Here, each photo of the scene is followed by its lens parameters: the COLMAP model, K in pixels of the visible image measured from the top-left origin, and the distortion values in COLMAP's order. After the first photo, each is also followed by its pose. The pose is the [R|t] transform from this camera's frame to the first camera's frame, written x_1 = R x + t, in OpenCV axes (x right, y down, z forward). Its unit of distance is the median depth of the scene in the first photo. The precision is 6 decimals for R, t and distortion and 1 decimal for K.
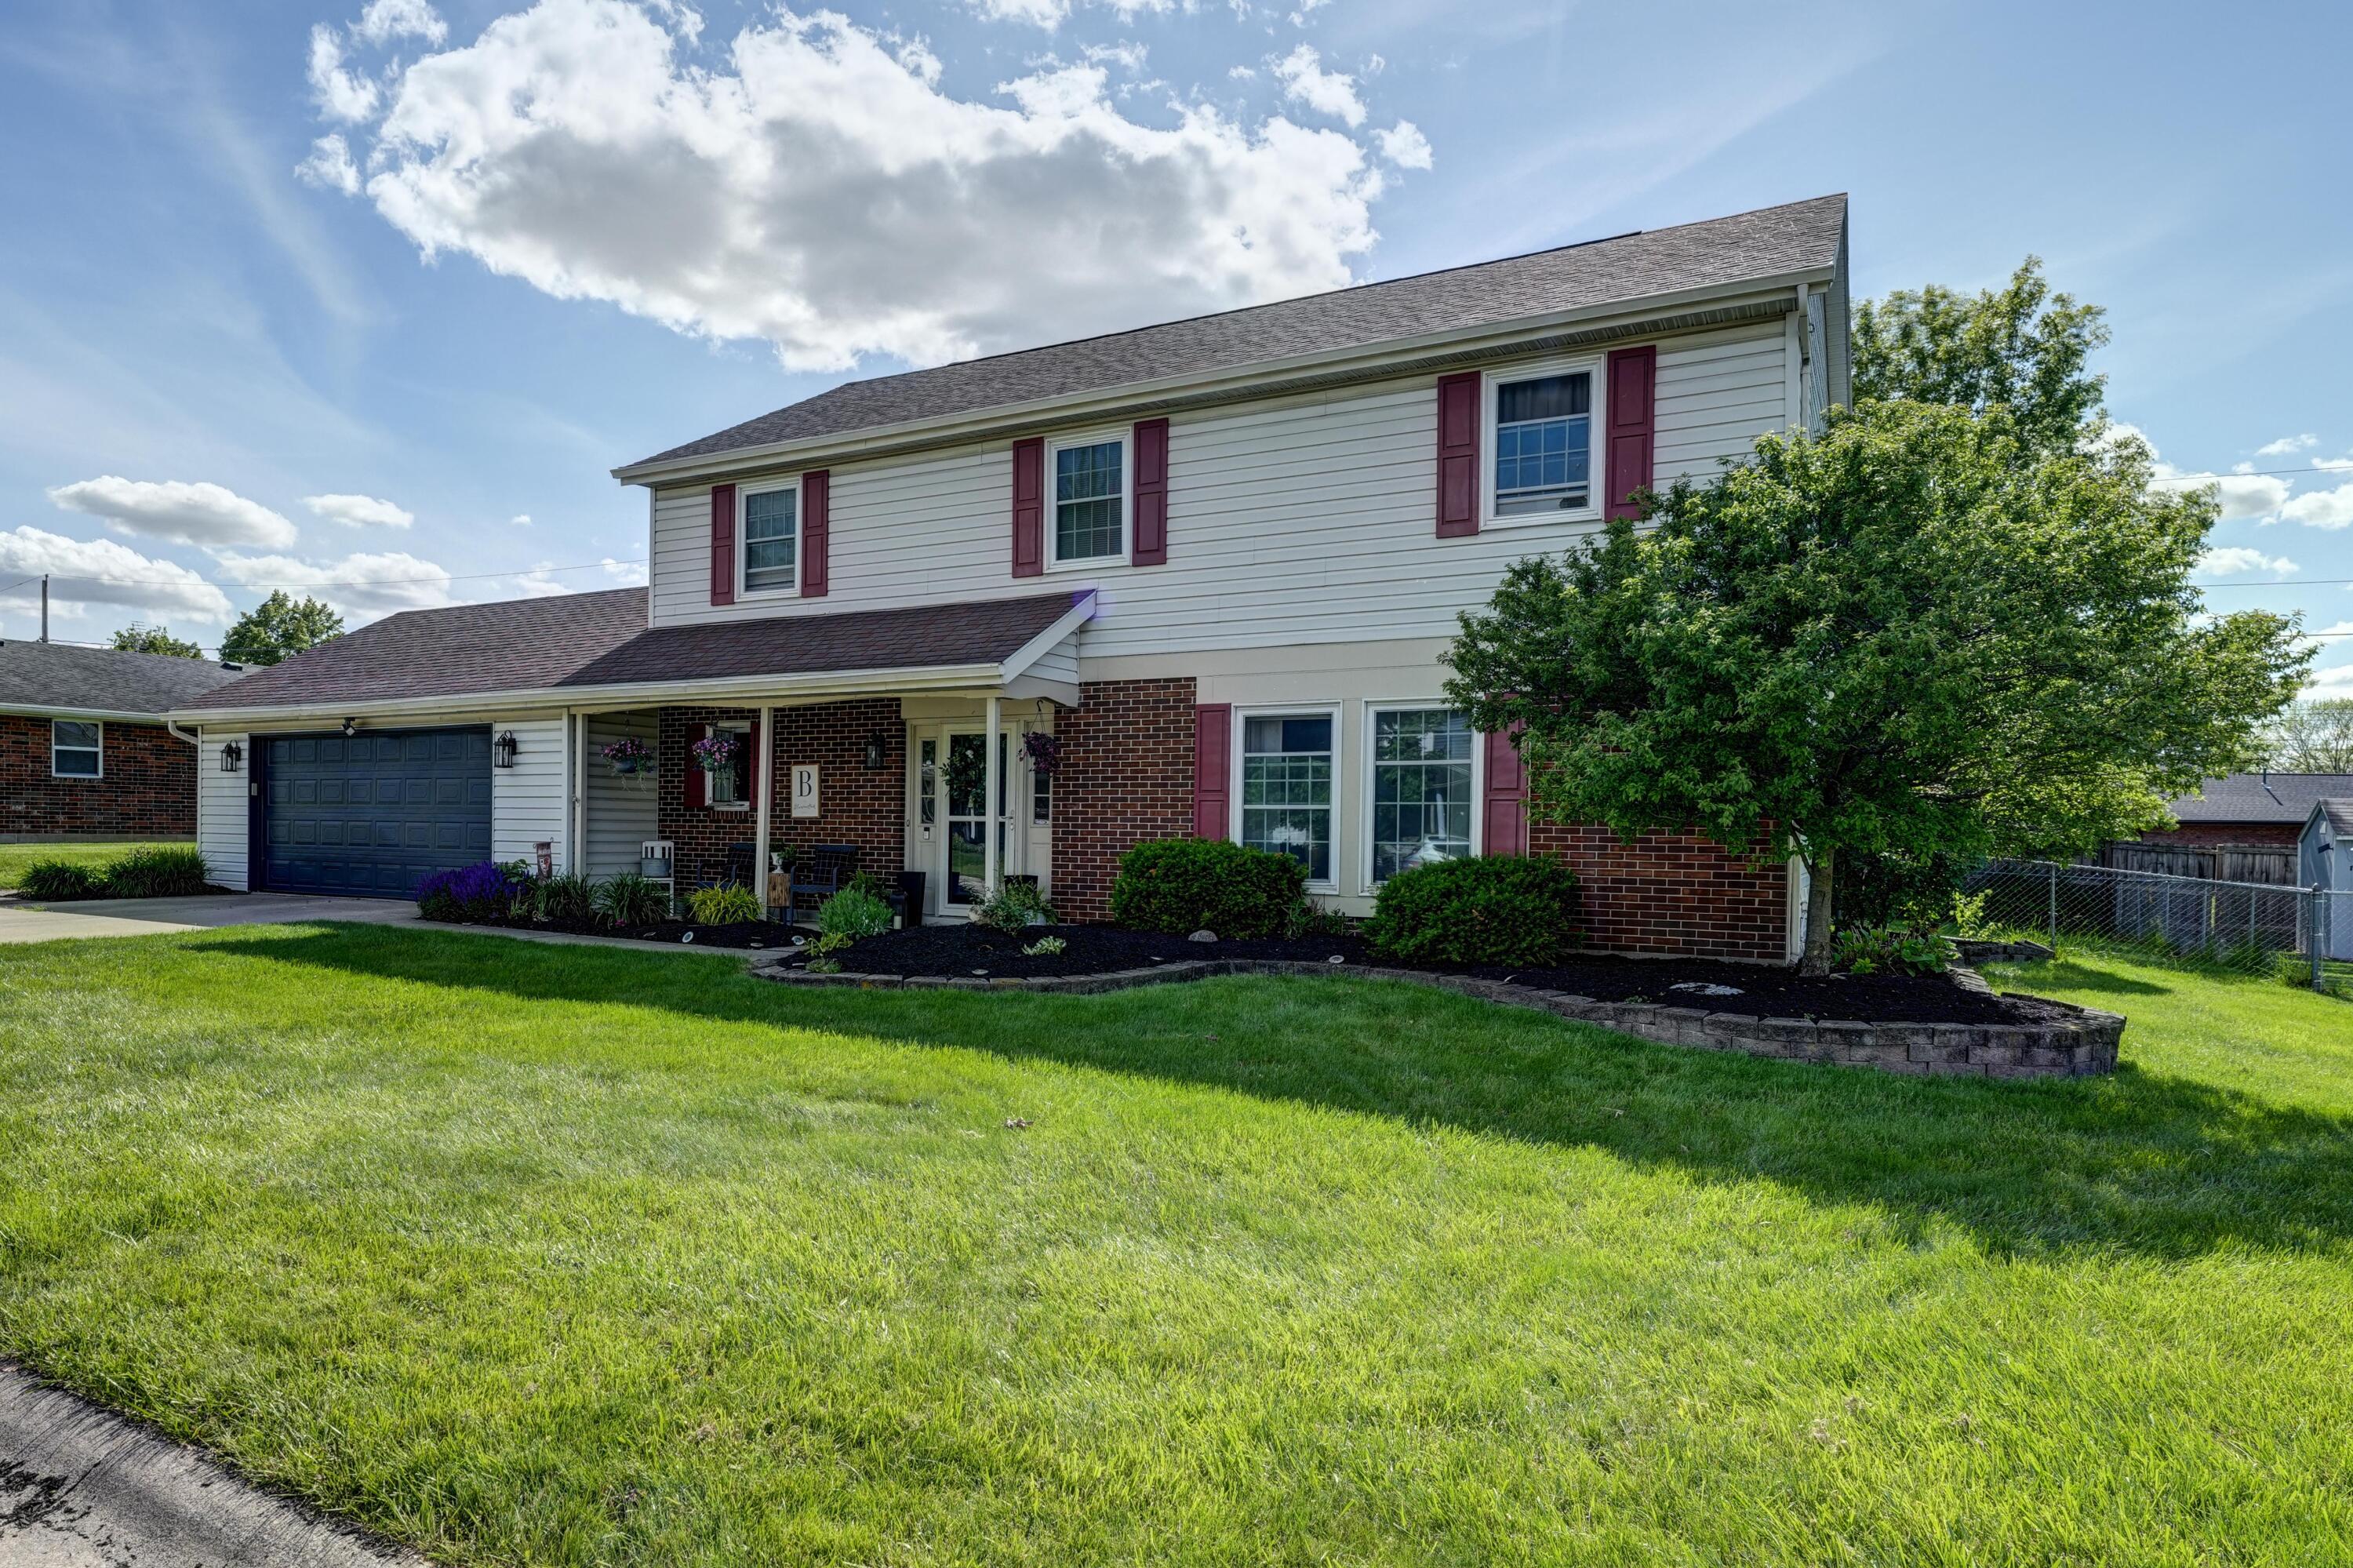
lens RADIAL K [[1159.3, 0, 1176.5], [0, 1159.3, 784.0], [0, 0, 1]] dist [0.003921, 0.000559]
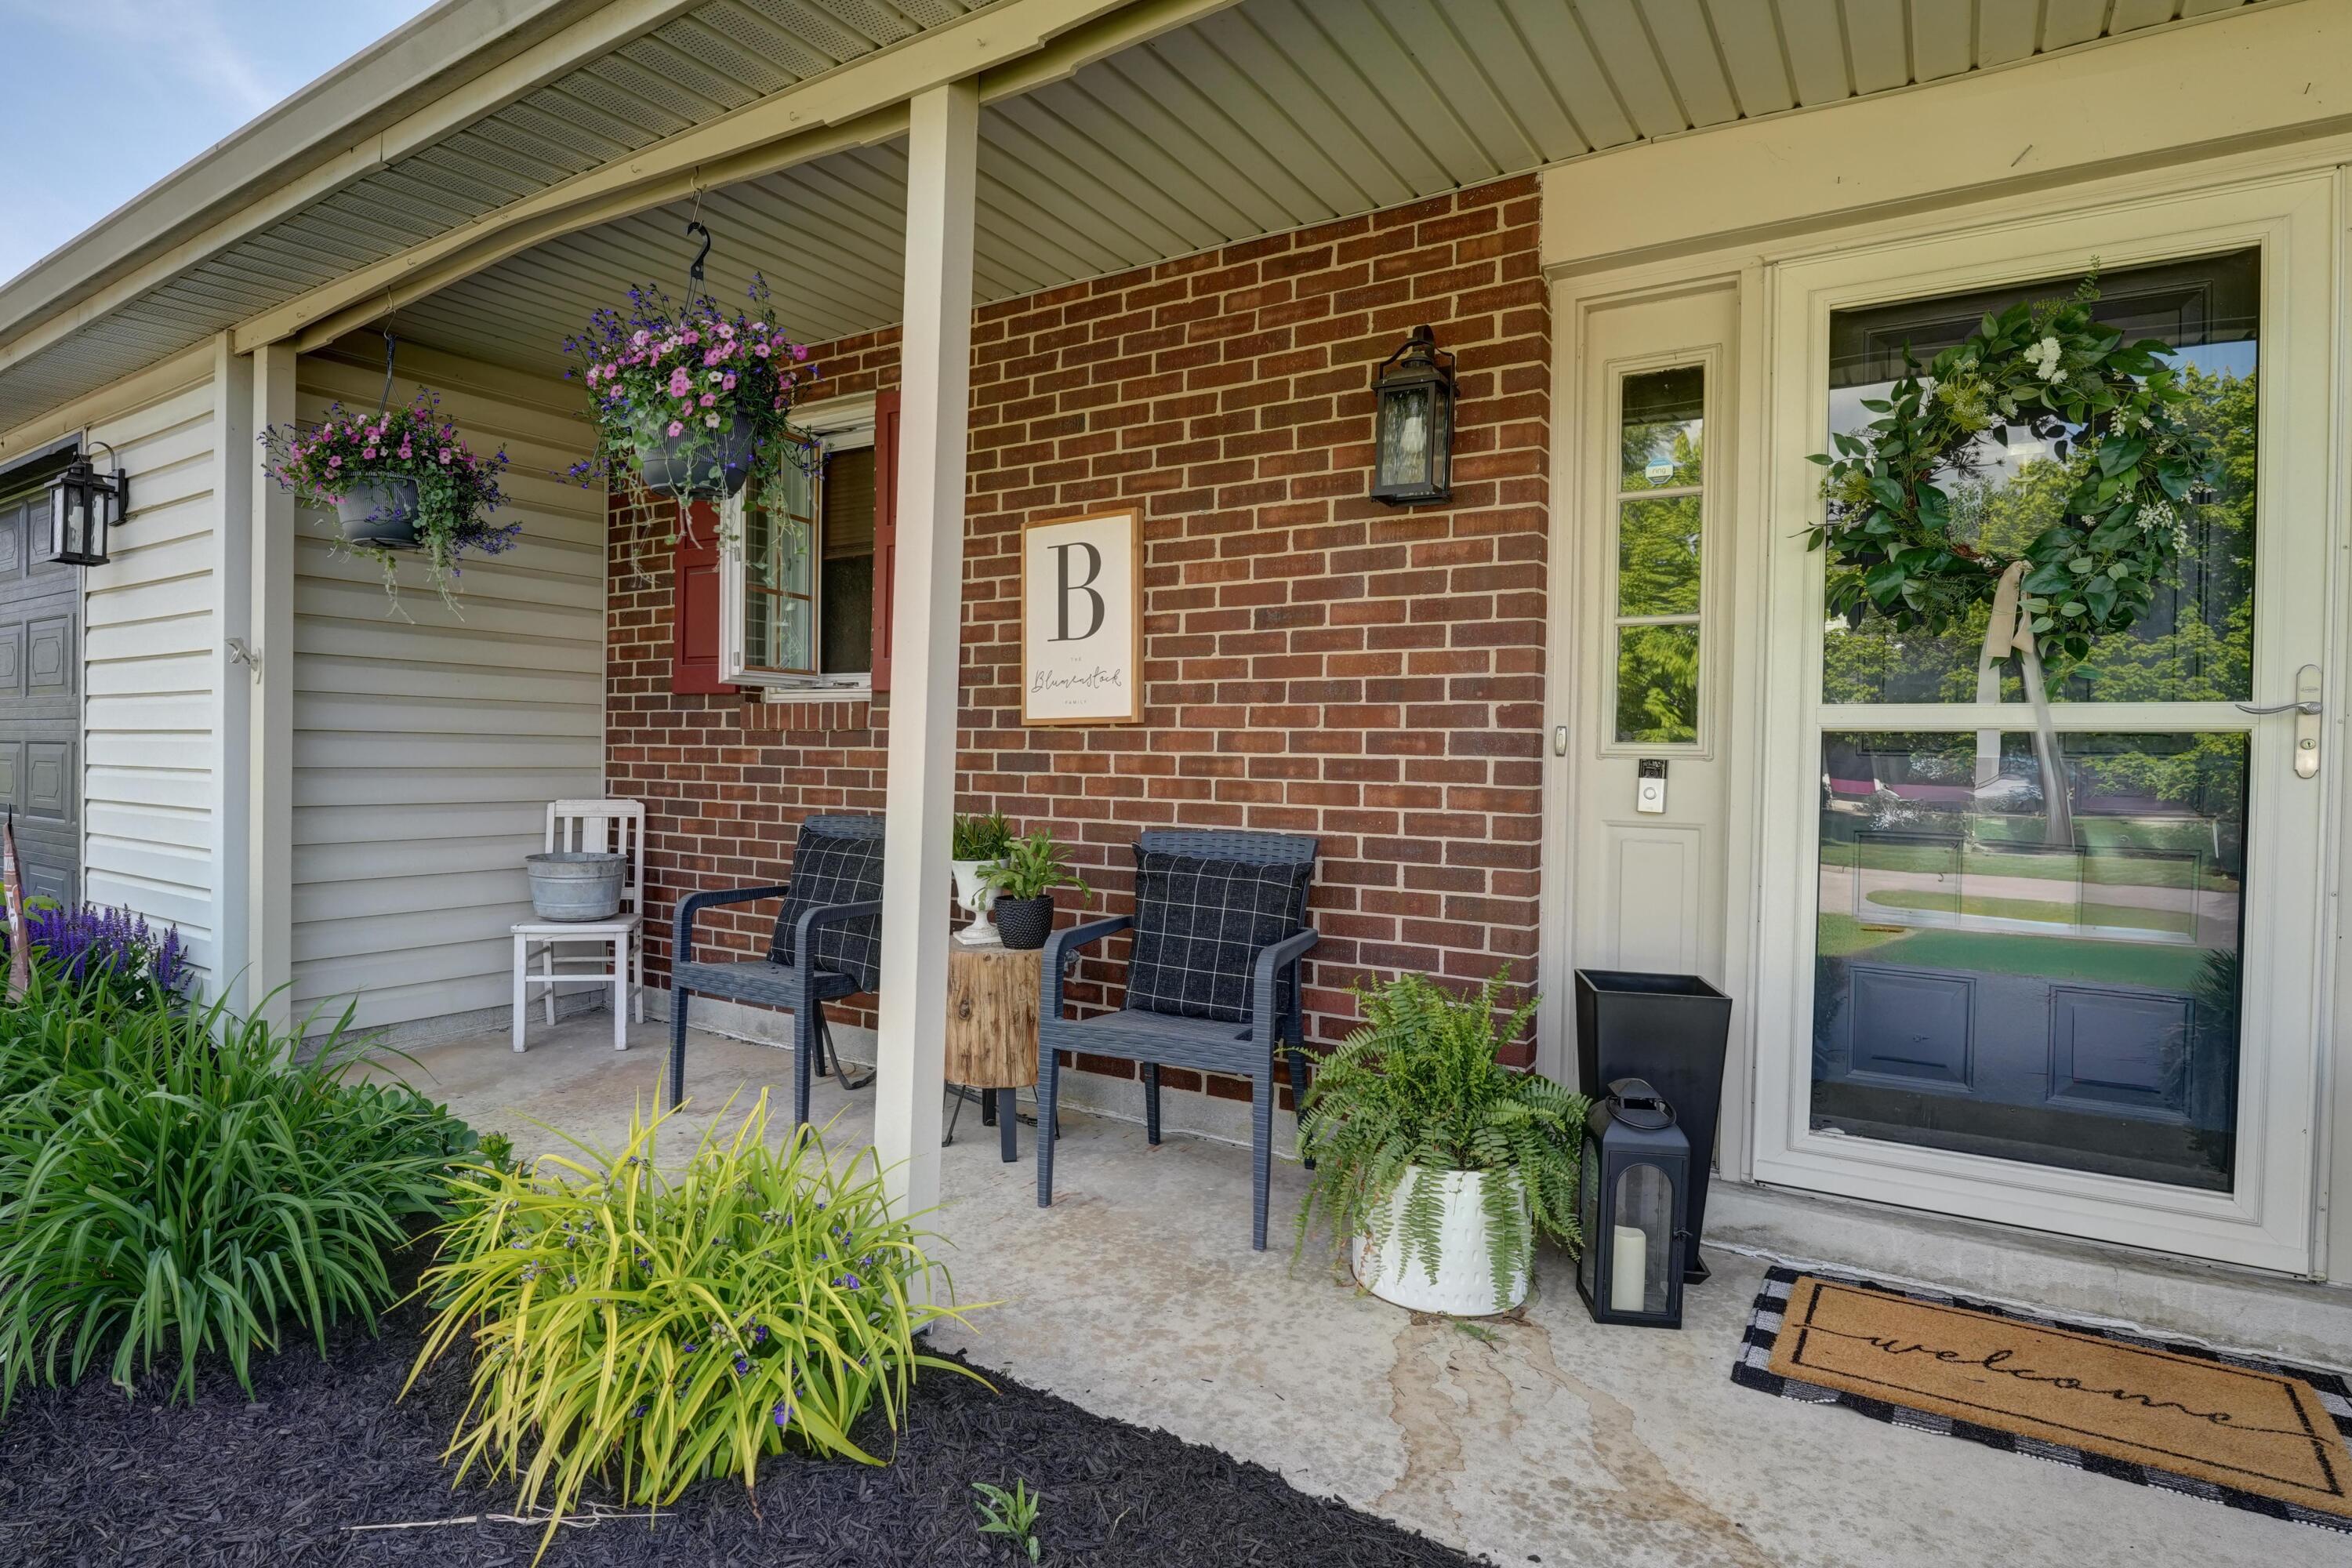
lens RADIAL K [[1142.6, 0, 1113.3], [0, 1142.6, 749.3], [0, 0, 1]] dist [-0.024084, -0.000178]
pose [[0.992877, -0.002815, -0.119111, -0.283761], [0.007692, 0.999150, 0.040503, 0.024968], [0.118896, -0.041131, 0.992054, 0.749329]]
